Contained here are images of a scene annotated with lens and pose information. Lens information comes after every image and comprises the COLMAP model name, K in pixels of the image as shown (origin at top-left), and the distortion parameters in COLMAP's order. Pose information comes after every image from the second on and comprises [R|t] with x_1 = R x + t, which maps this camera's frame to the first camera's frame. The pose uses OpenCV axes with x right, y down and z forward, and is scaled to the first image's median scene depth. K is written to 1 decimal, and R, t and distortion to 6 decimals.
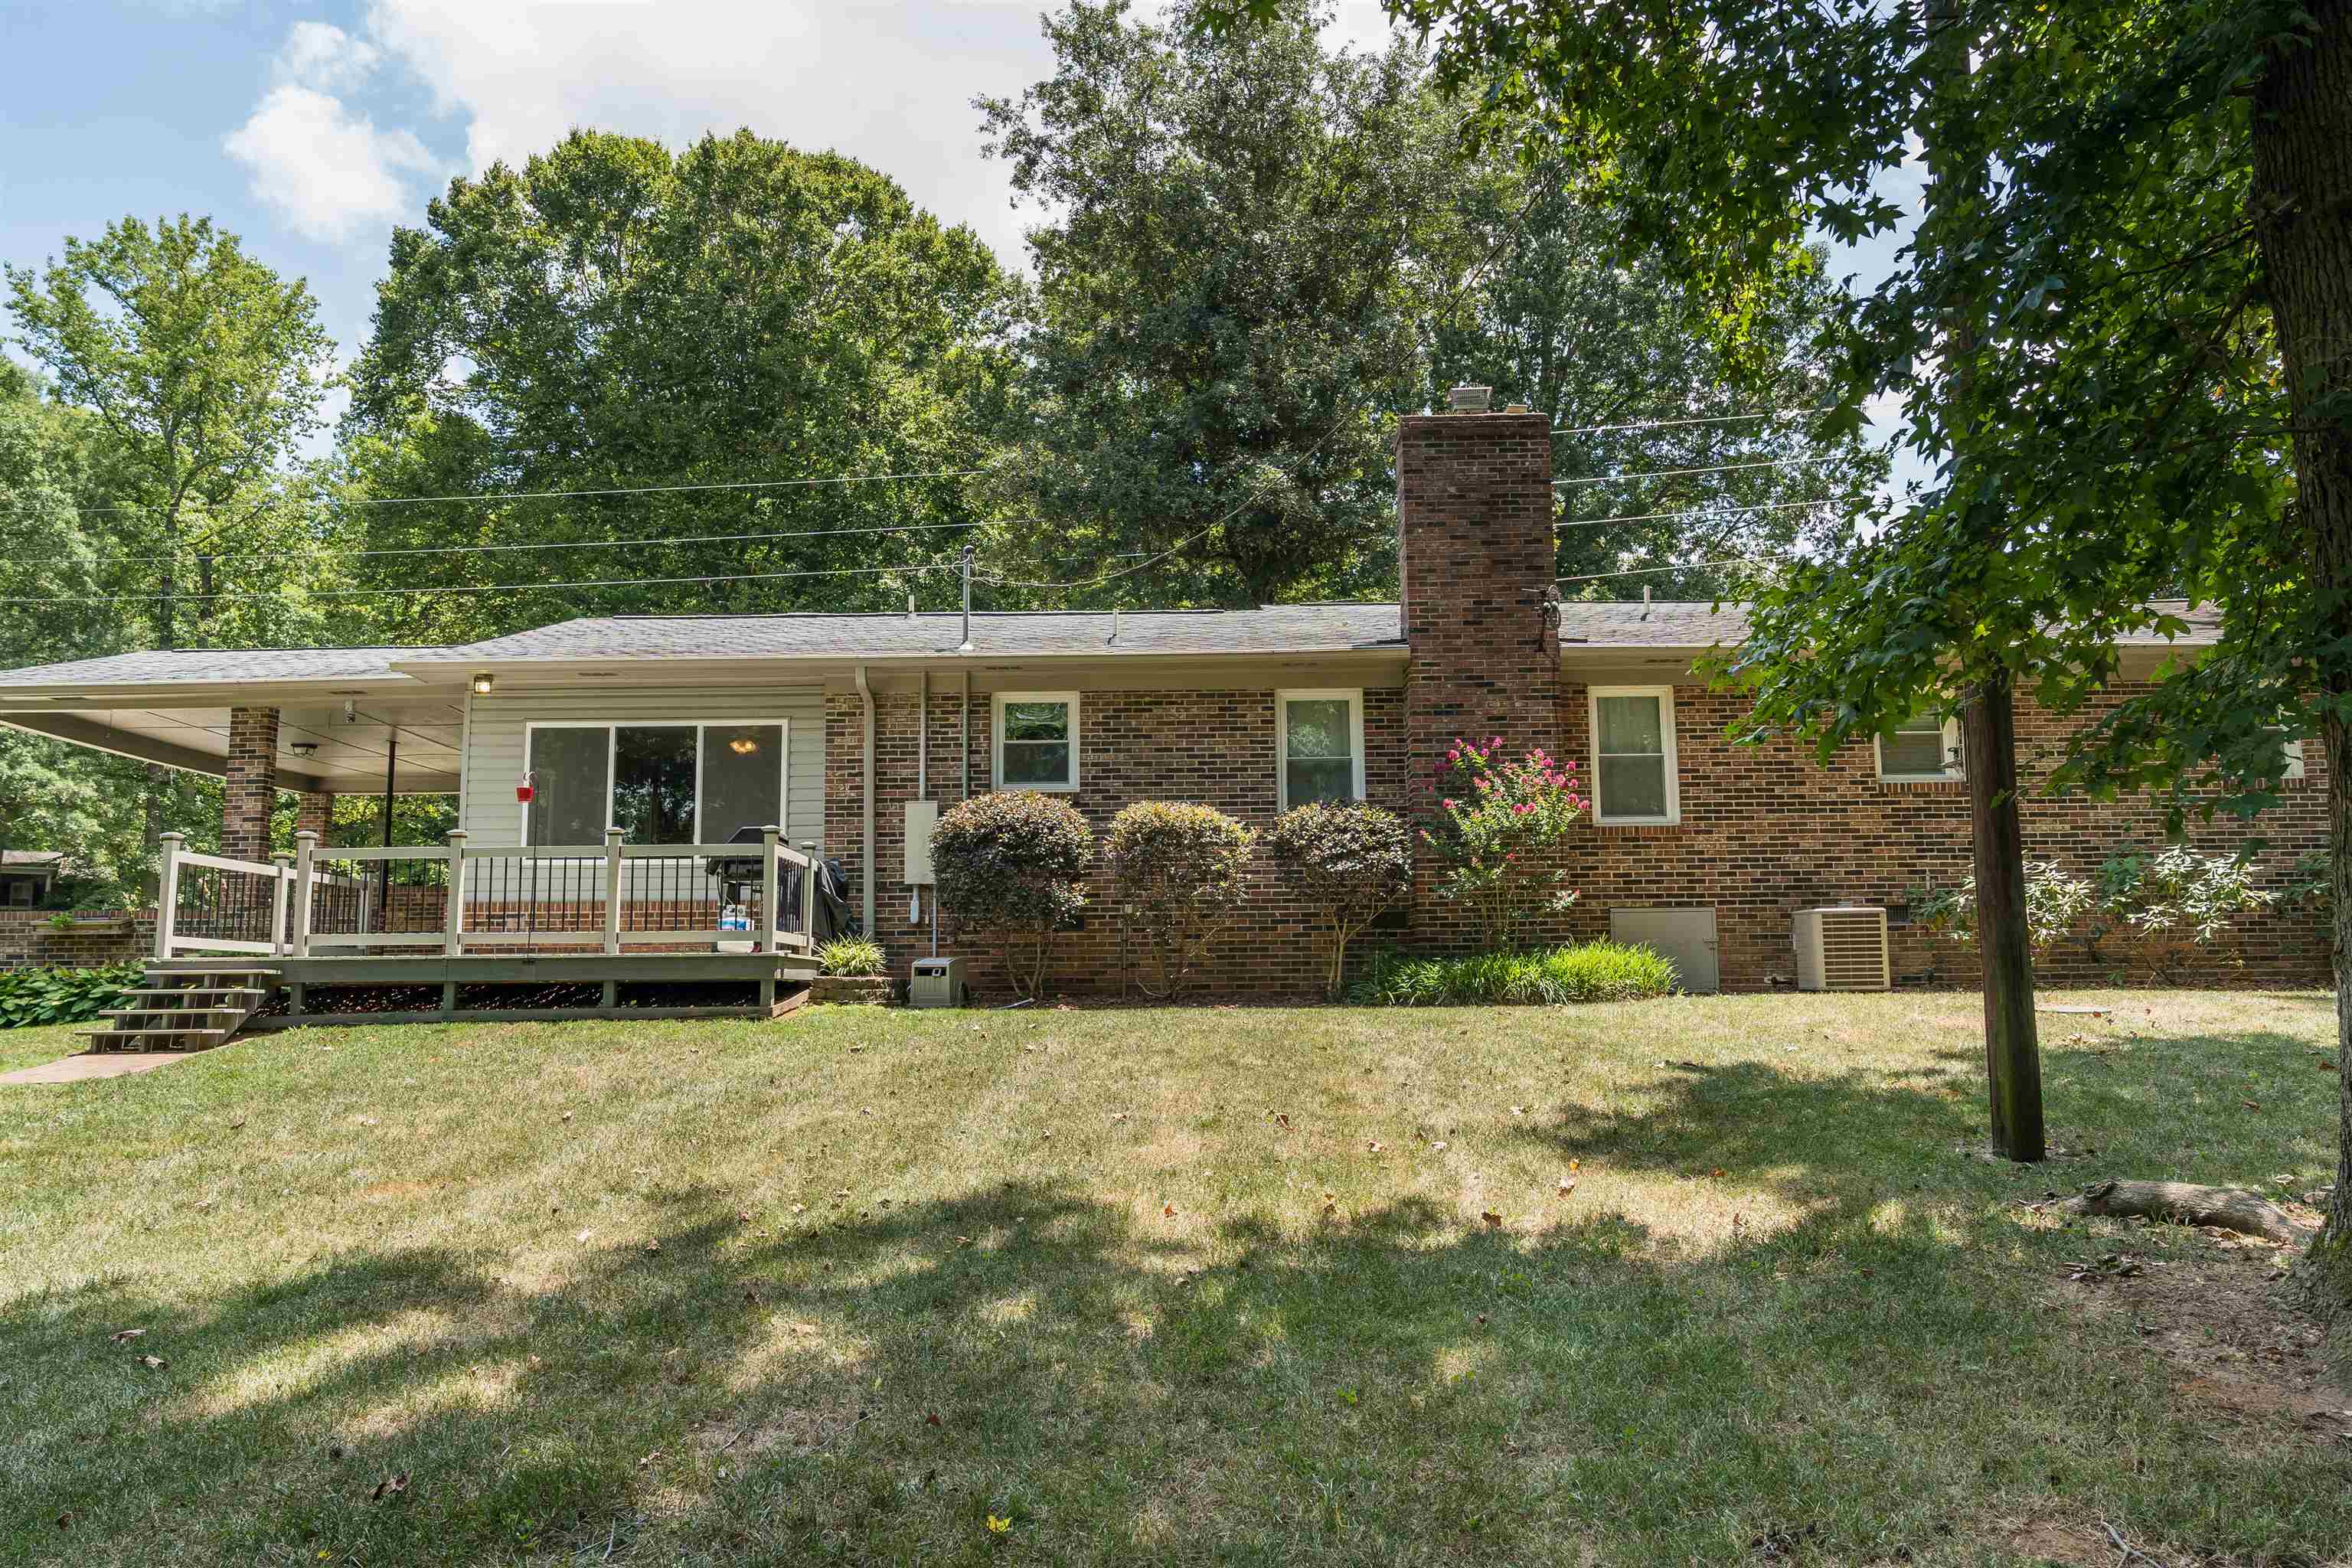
lens RADIAL K [[1600.3, 0, 1177.8], [0, 1600.3, 796.1], [0, 0, 1]] dist [-0.030148, 0.008794]
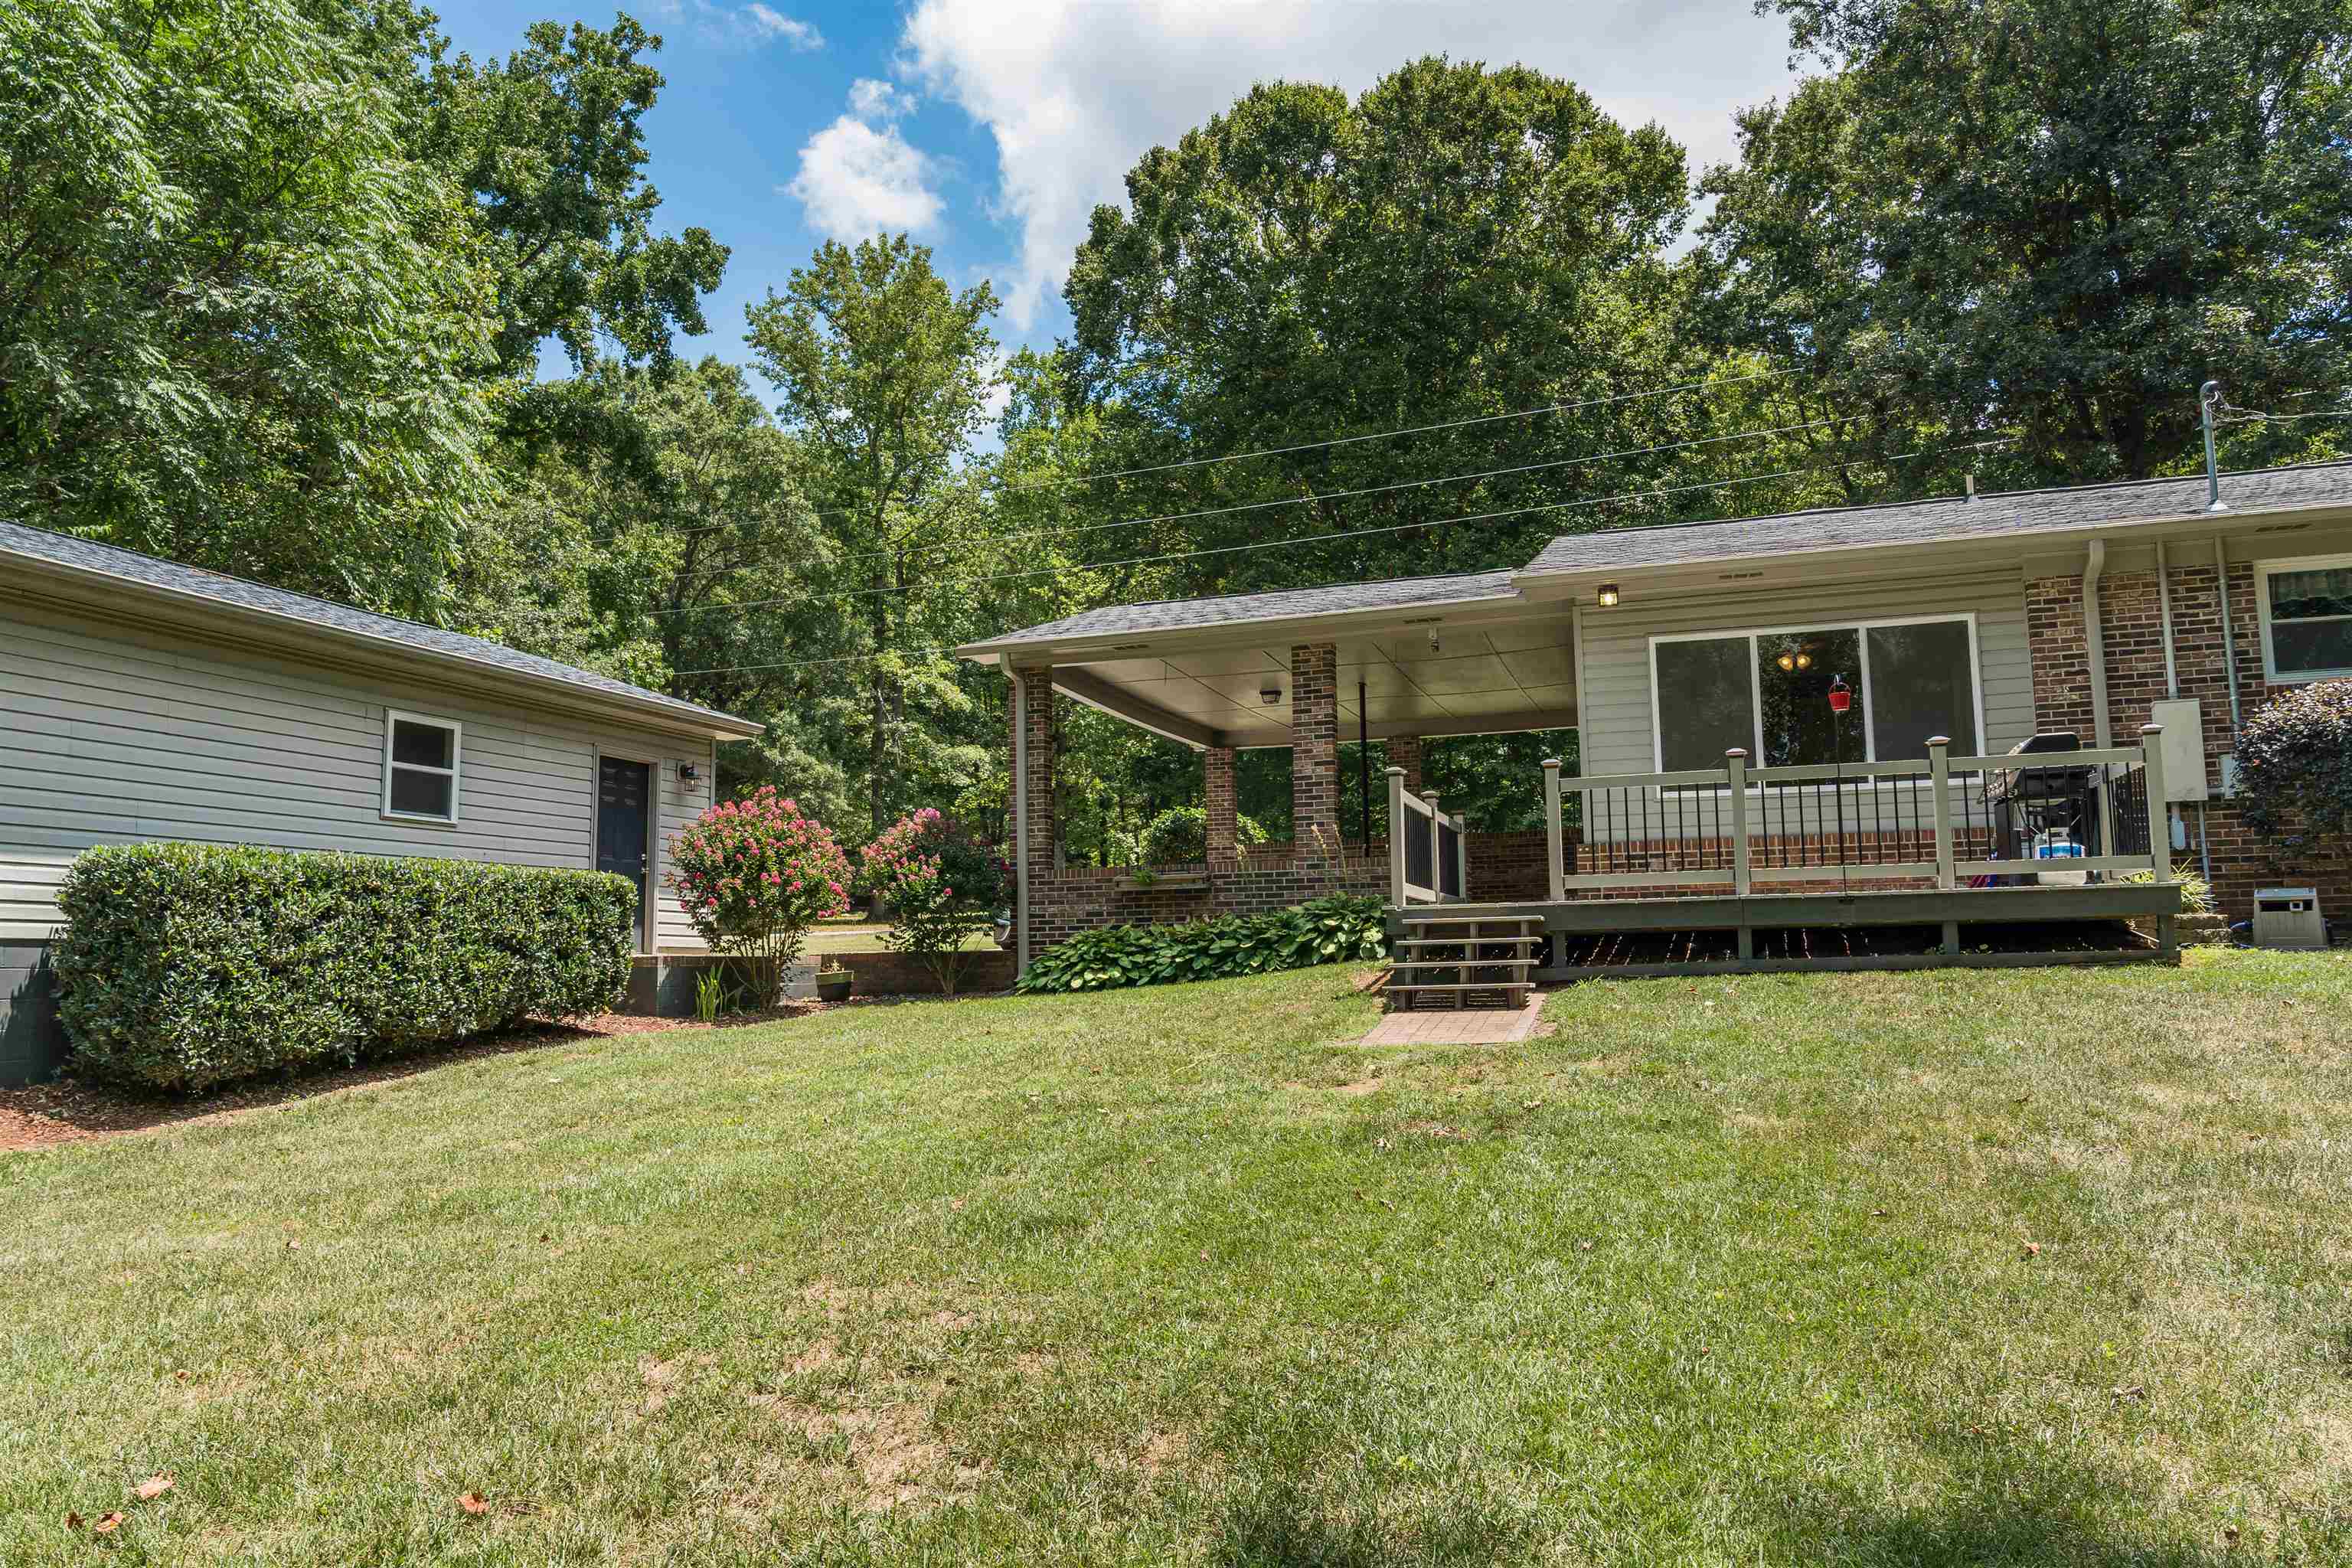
lens RADIAL K [[1600.3, 0, 1168.8], [0, 1600.3, 774.9], [0, 0, 1]] dist [-0.030148, 0.008794]
pose [[0.949996, -0.042743, -0.309324, -0.145258], [0.045824, 0.998946, 0.002699, 0.005724], [0.308882, -0.016738, 0.950953, 0.027352]]
